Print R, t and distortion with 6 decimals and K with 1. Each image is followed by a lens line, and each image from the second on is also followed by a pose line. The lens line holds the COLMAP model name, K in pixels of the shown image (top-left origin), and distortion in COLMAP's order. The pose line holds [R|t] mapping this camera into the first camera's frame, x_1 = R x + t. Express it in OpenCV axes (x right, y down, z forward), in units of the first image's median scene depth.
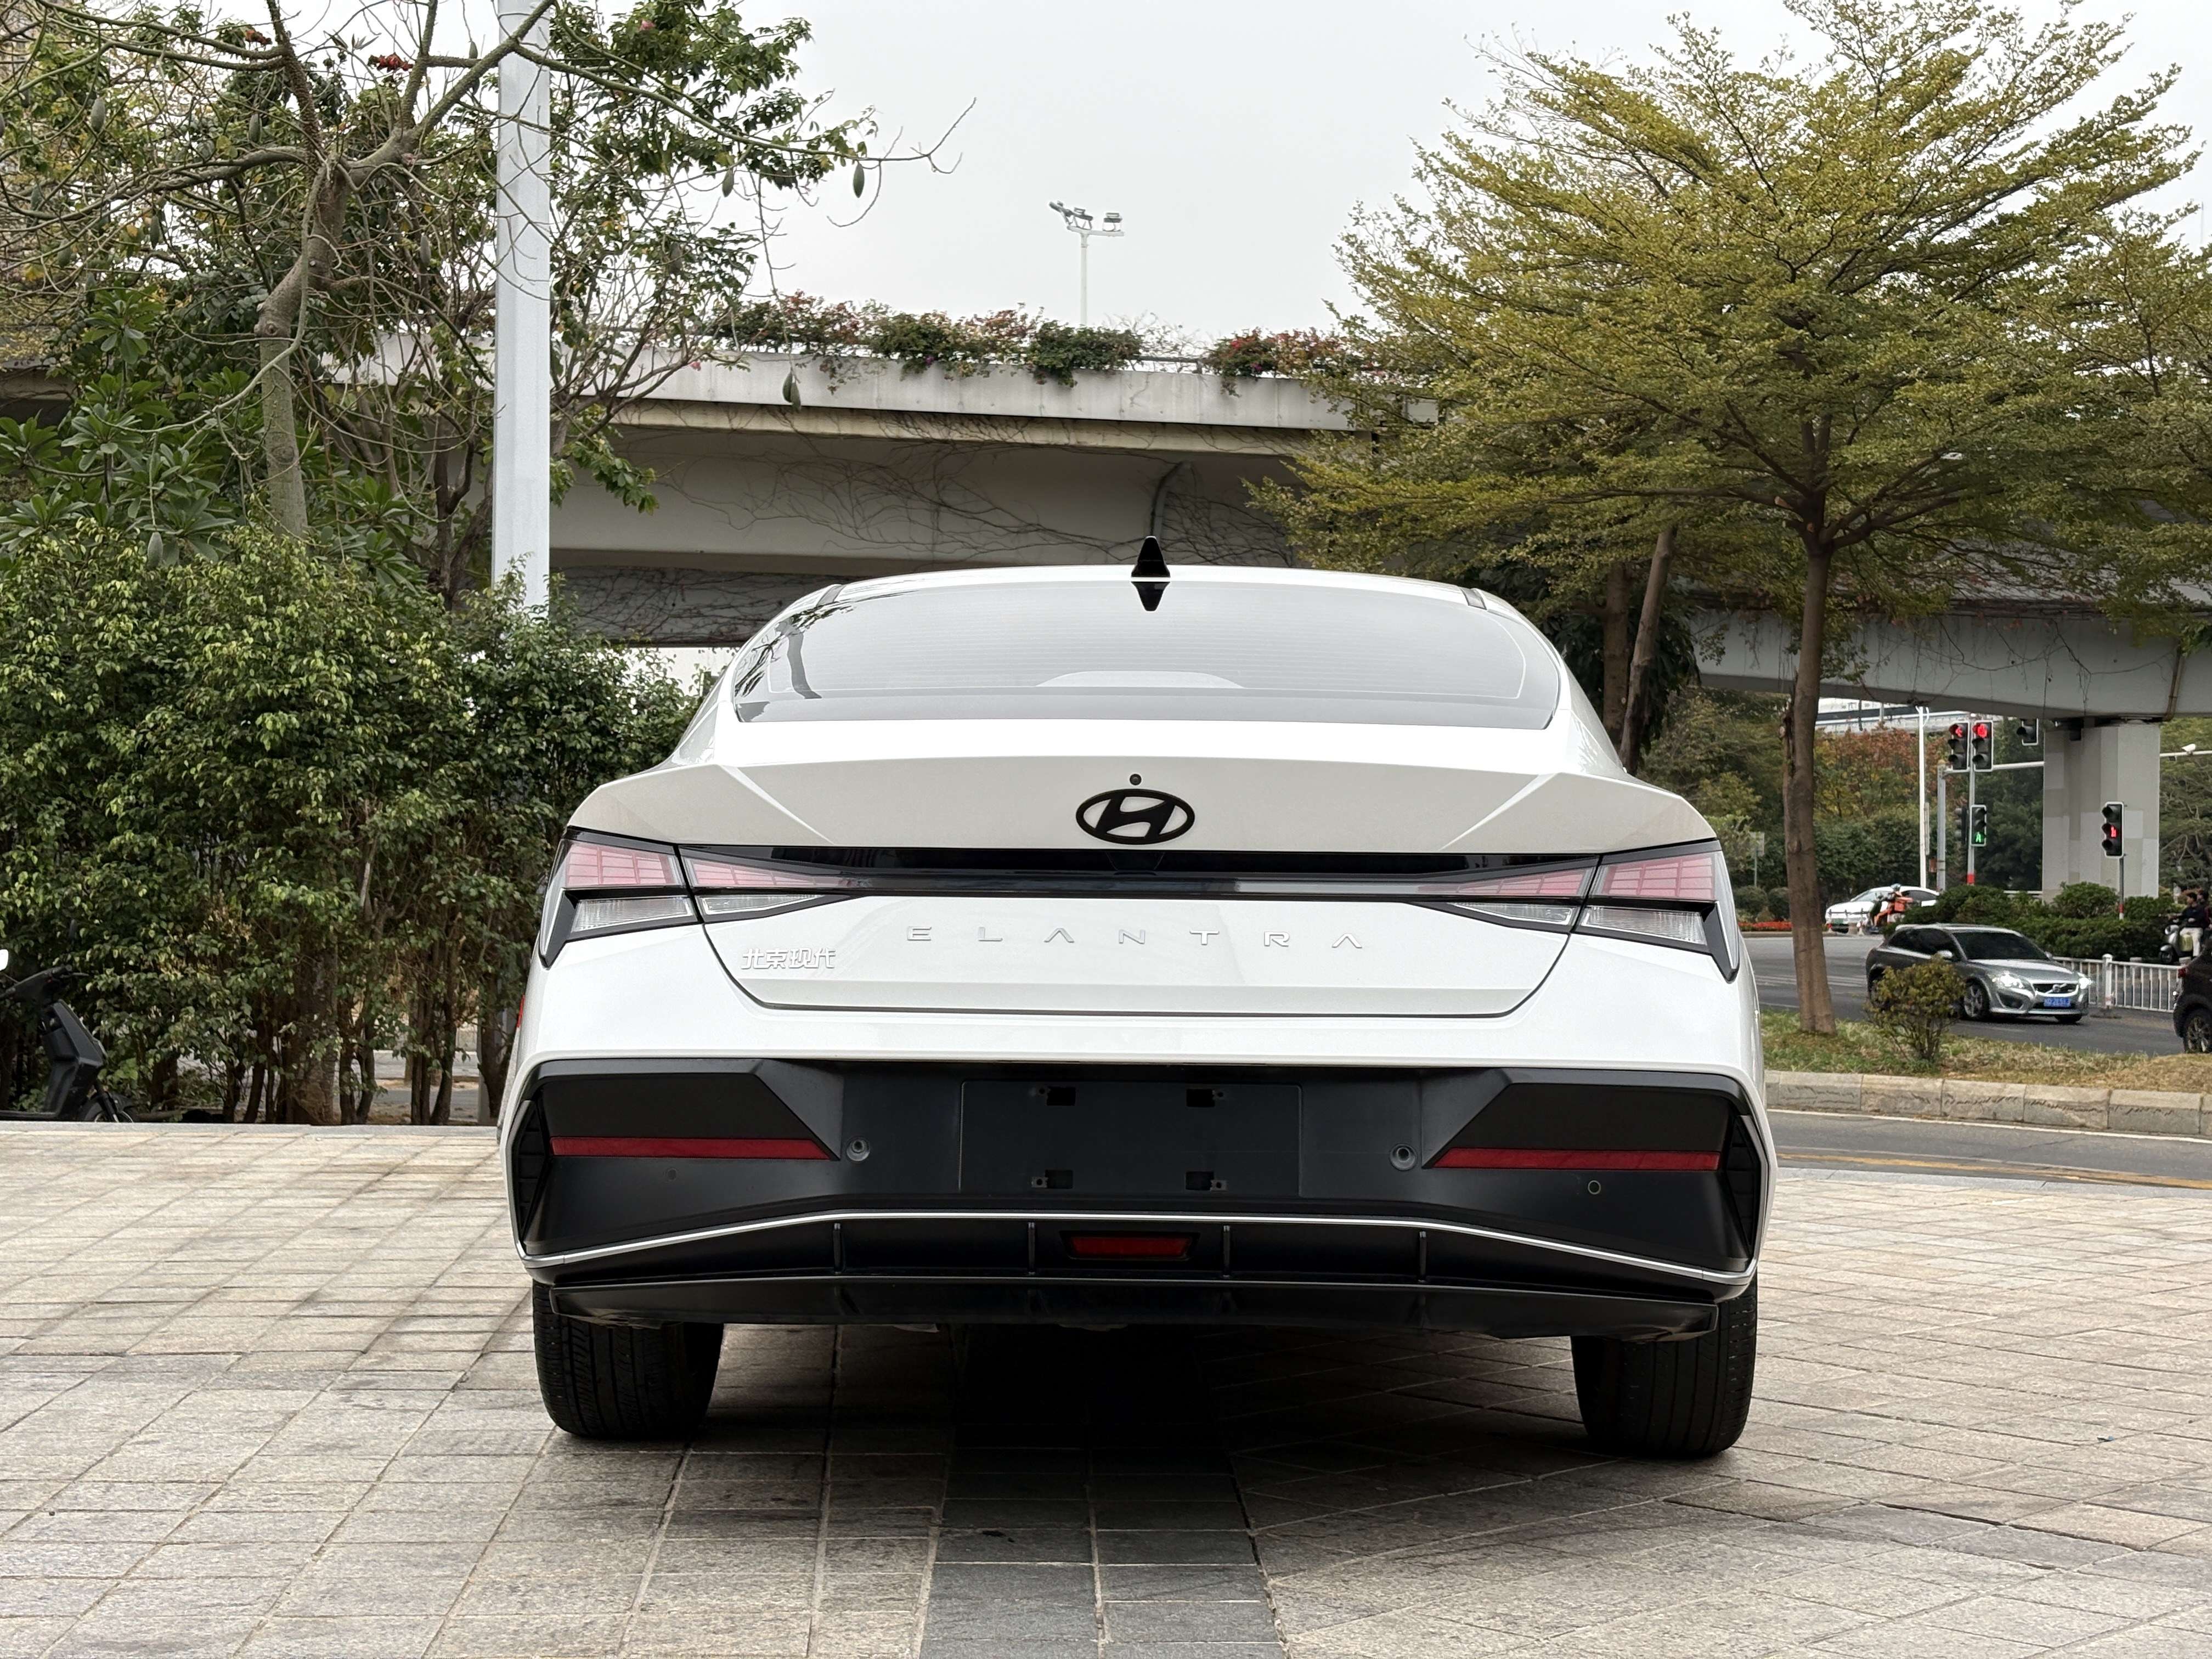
lens RADIAL K [[3327.5, 0, 1099.5], [0, 3327.5, 814.3], [0, 0, 1]] dist [0.070661, 0.000000]
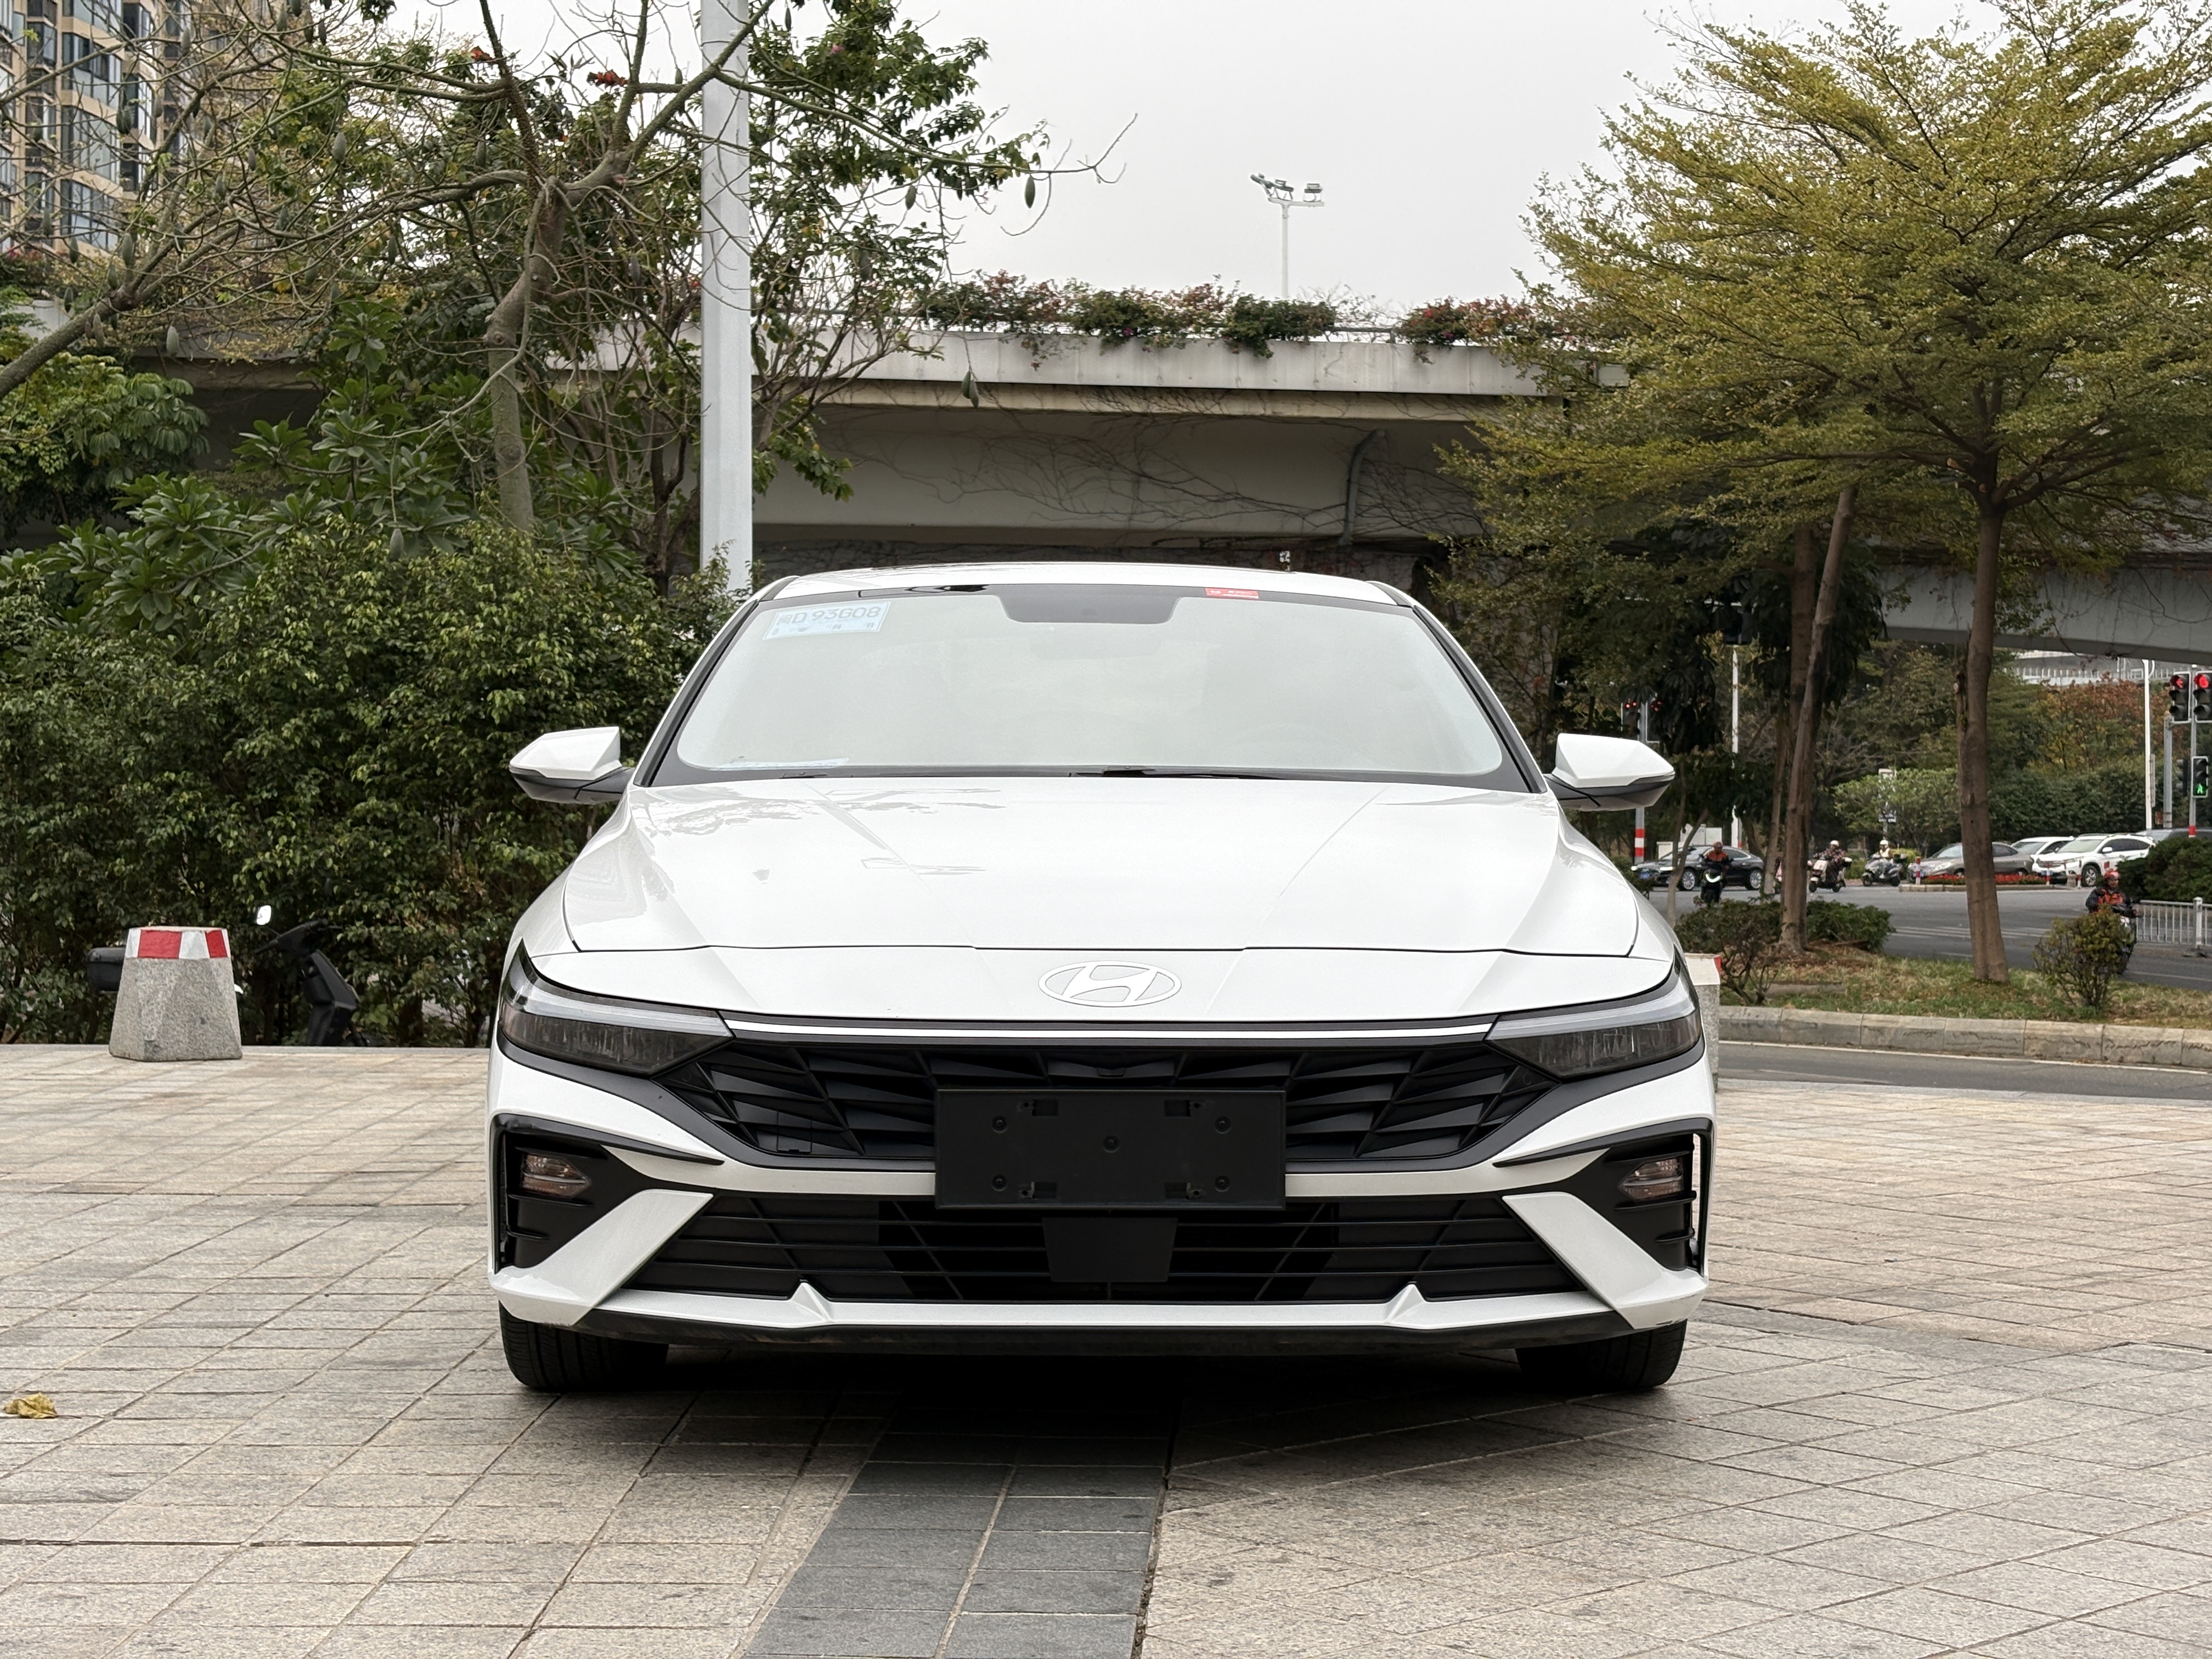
lens RADIAL K [[3327.5, 0, 1099.6], [0, 3327.5, 824.1], [0, 0, 1]] dist [0.070661, 0.000000]
pose [[0.997604, -0.007205, -0.068804, 0.021633], [0.008251, 0.999855, 0.014926, -0.000759], [0.068687, -0.015458, 0.997518, -0.074628]]
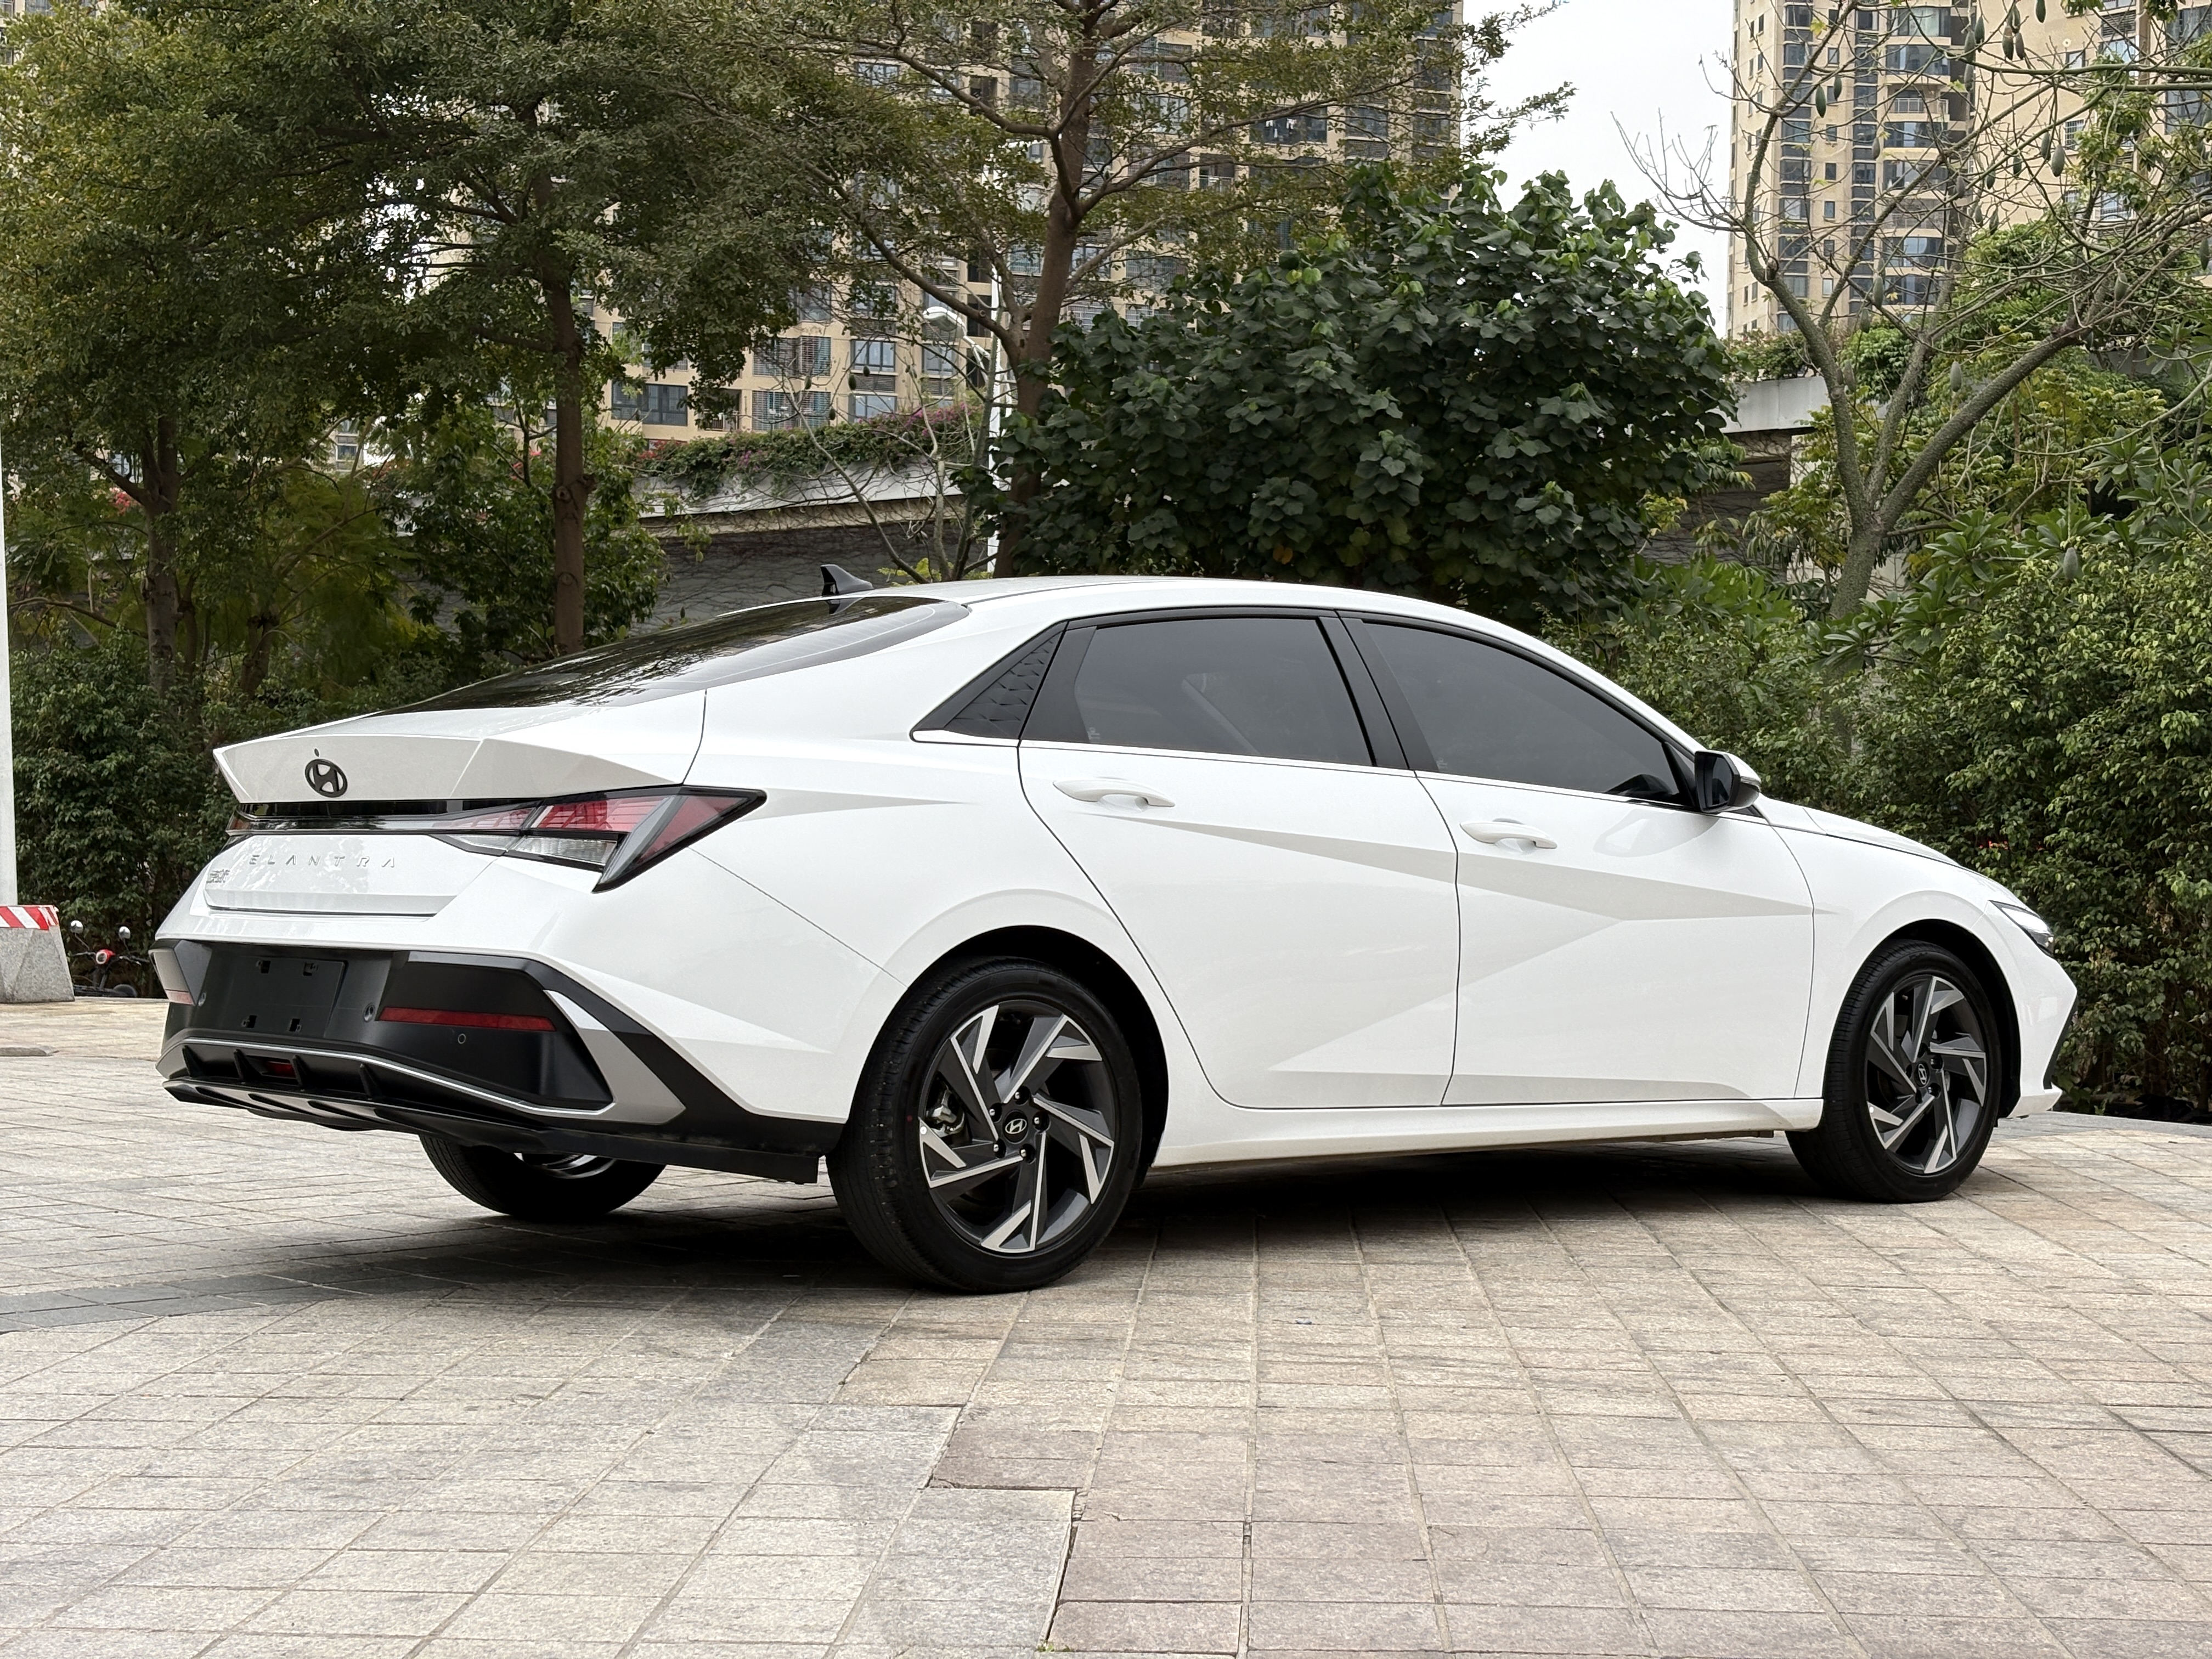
lens RADIAL K [[3327.5, 0, 1146.7], [0, 3327.5, 786.4], [0, 0, 1]] dist [0.070661, 0.000000]
pose [[0.665539, -0.025075, -0.745942, 0.272162], [0.014574, 0.999682, -0.020600, 0.008020], [0.746221, 0.002839, 0.665693, 0.058873]]
